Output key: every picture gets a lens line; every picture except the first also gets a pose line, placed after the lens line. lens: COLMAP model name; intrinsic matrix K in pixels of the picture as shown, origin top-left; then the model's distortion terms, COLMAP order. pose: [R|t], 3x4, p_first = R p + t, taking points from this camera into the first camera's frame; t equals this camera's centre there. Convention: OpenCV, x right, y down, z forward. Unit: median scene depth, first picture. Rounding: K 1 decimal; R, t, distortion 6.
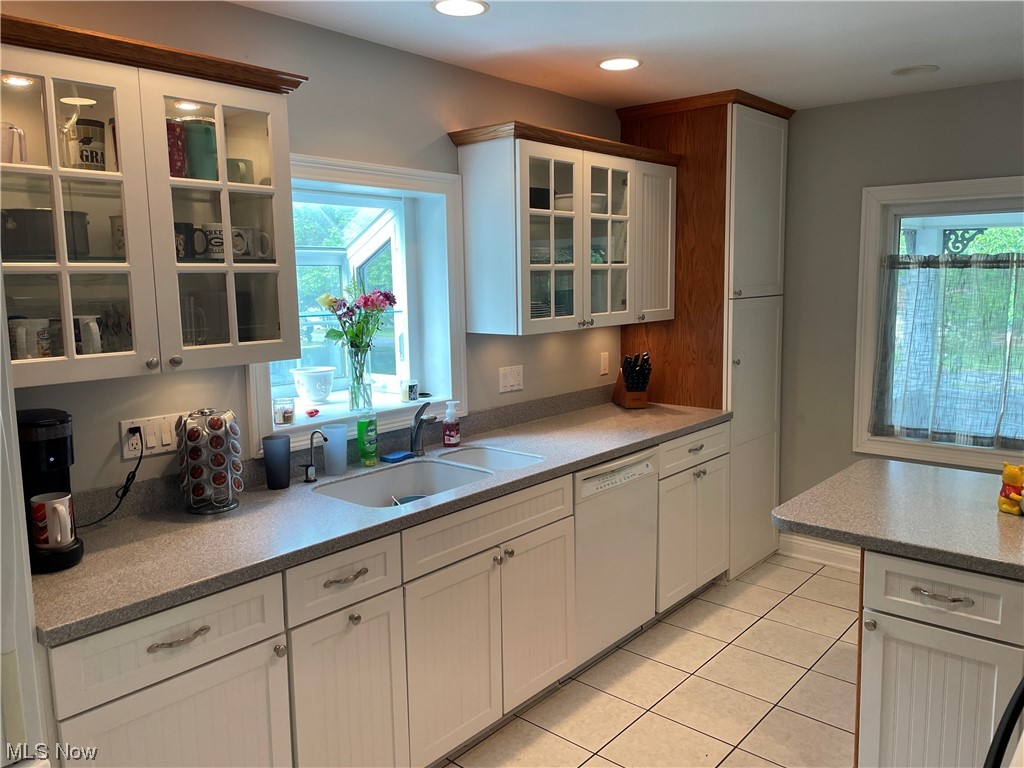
lens RADIAL K [[773.4, 0, 512.0], [0, 773.4, 384.0], [0, 0, 1]] dist [0.089351, -0.122642]
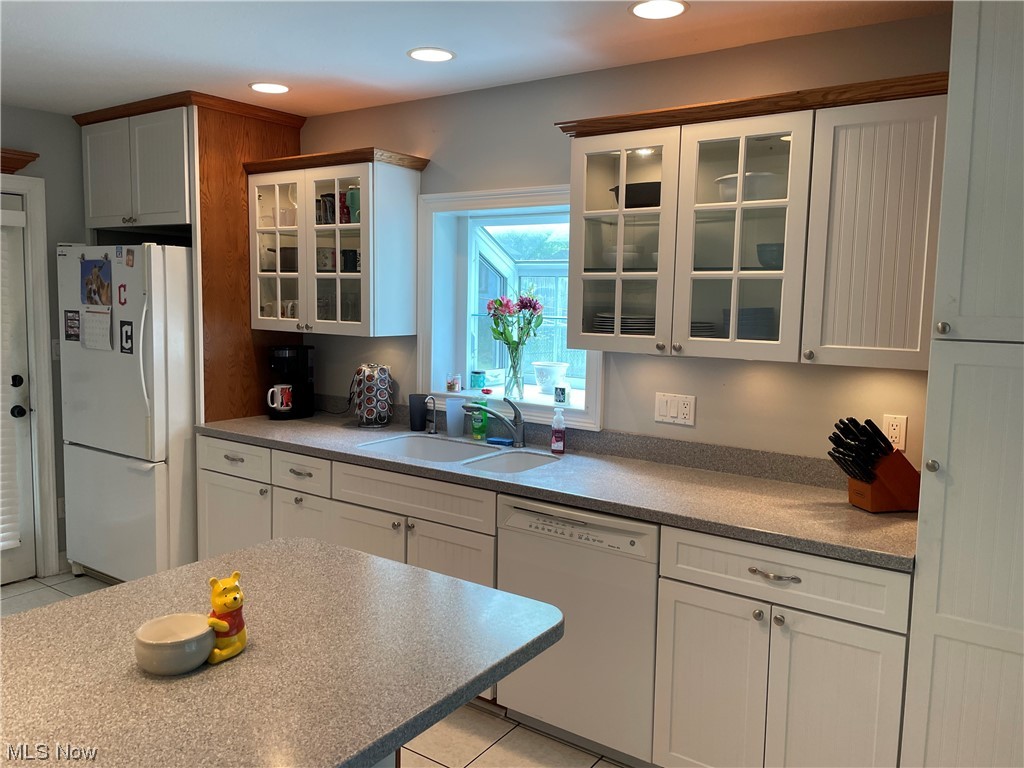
lens RADIAL K [[773.4, 0, 512.0], [0, 773.4, 384.0], [0, 0, 1]] dist [0.089351, -0.122642]
pose [[0.110238, 0.142698, -0.983608, 0.875090], [-0.147951, 0.980970, 0.125733, -0.121439], [0.982832, 0.131666, 0.129252, 0.770756]]
